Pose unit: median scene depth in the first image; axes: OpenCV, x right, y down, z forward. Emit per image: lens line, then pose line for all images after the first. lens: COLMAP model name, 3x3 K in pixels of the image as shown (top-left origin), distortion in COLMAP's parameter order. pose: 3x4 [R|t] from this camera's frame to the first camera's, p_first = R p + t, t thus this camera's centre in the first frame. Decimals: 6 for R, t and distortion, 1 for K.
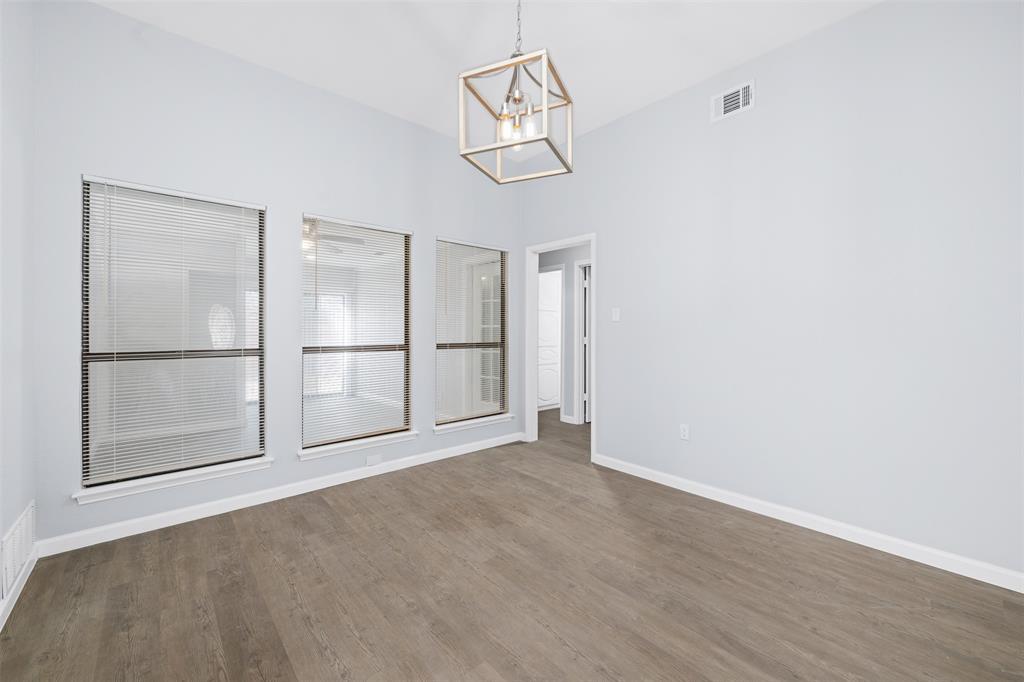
lens RADIAL K [[406.5, 0, 512.4], [0, 406.5, 334.2], [0, 0, 1]] dist [0.003146, 0.000030]
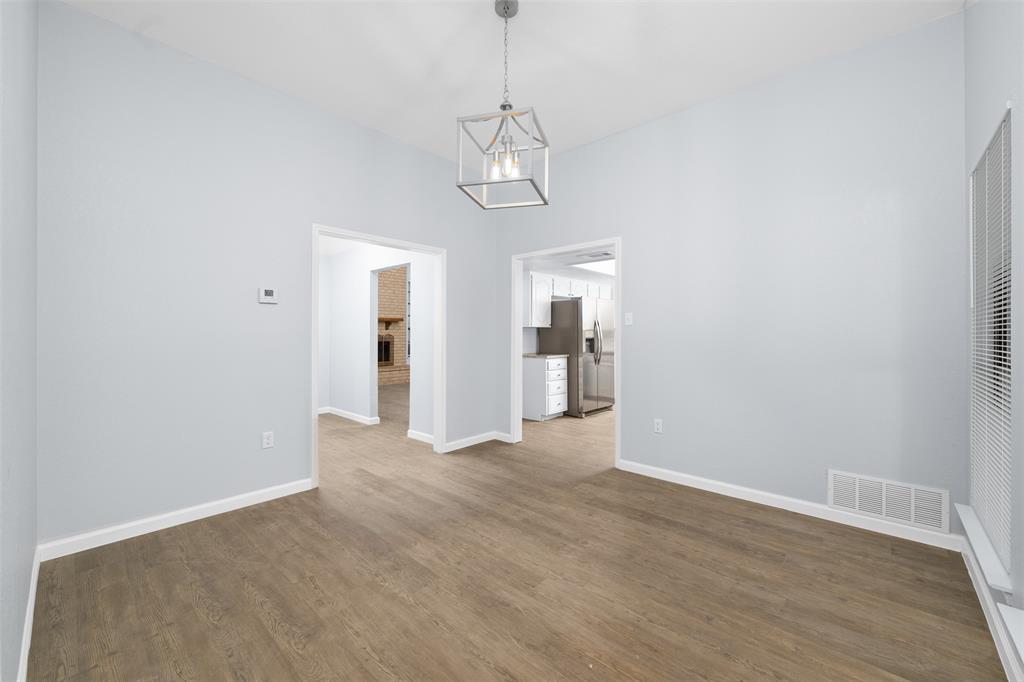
lens RADIAL K [[406.5, 0, 513.3], [0, 406.5, 337.1], [0, 0, 1]] dist [0.003146, 0.000030]
pose [[-0.993624, -0.001070, -0.112743, 0.118807], [-0.002894, 0.999868, 0.016015, -0.023019], [0.112711, 0.016239, -0.993495, 2.067471]]
